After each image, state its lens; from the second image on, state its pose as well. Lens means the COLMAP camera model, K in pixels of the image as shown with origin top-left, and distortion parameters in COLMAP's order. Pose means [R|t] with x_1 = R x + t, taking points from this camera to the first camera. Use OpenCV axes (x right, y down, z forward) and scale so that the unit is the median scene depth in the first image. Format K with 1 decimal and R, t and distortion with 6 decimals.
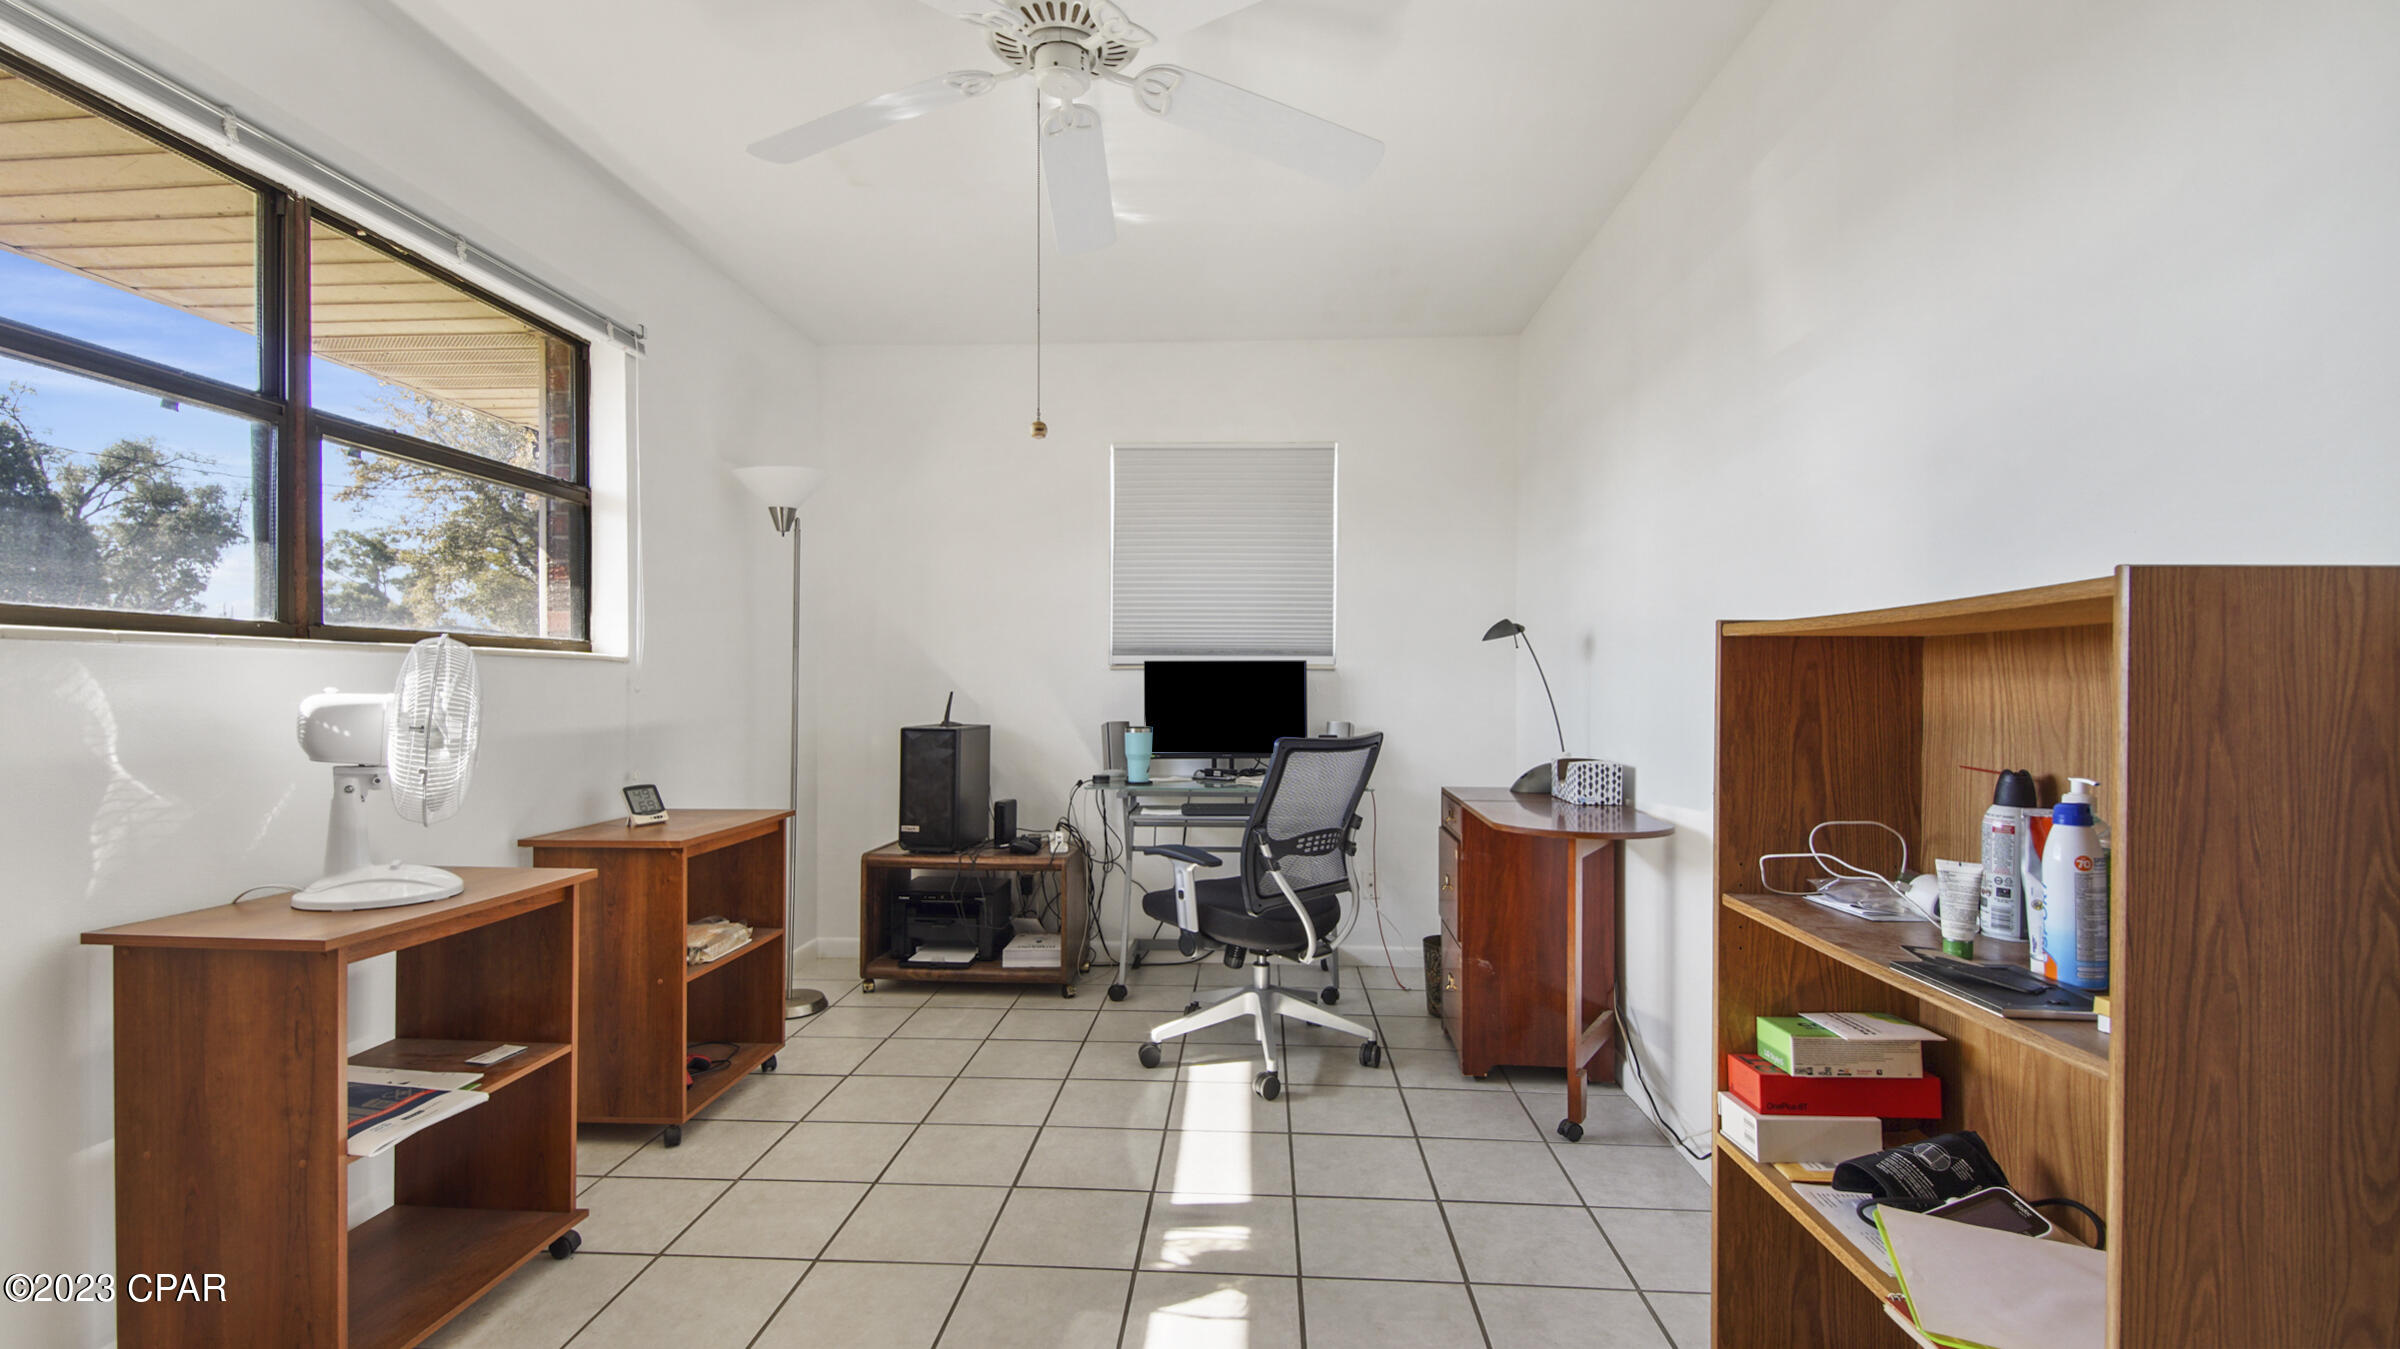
lens RADIAL K [[1057.7, 0, 1200.0], [0, 1057.7, 674.5], [0, 0, 1]] dist [0.027346, -0.000347]
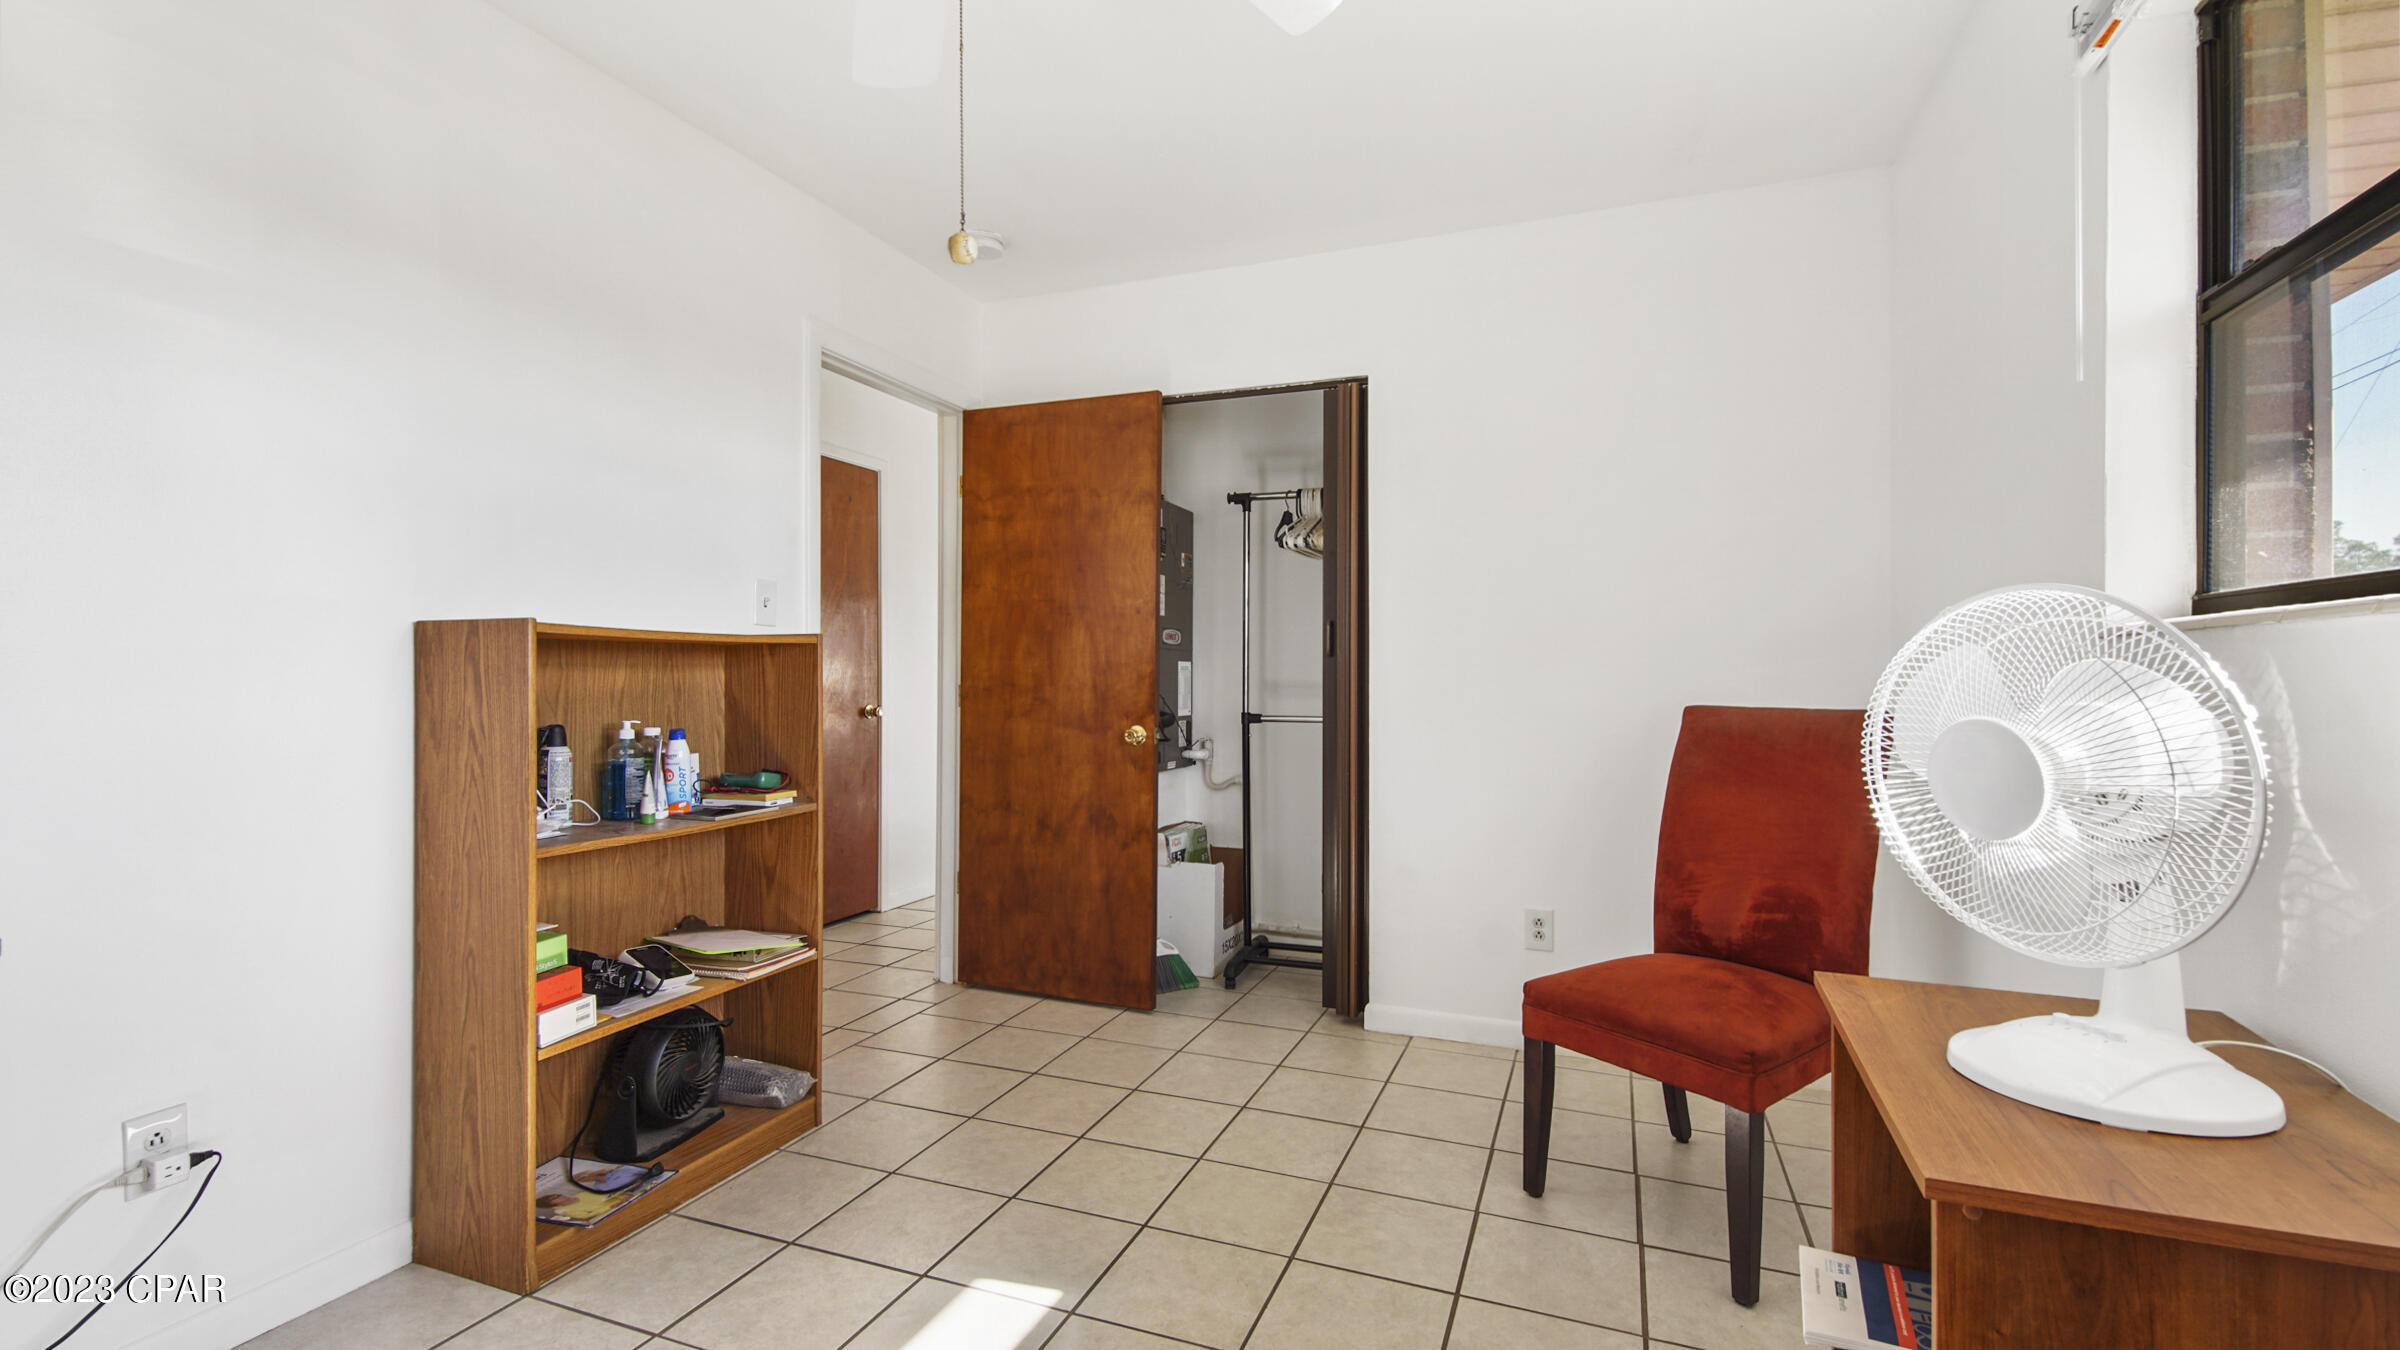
lens RADIAL K [[1057.7, 0, 1200.0], [0, 1057.7, 675.0], [0, 0, 1]] dist [0.027346, -0.000347]
pose [[-0.951710, -0.006672, 0.306927, -0.565292], [-0.010772, 0.999874, -0.011666, 0.018355], [-0.306811, -0.014409, -0.951661, 1.884941]]
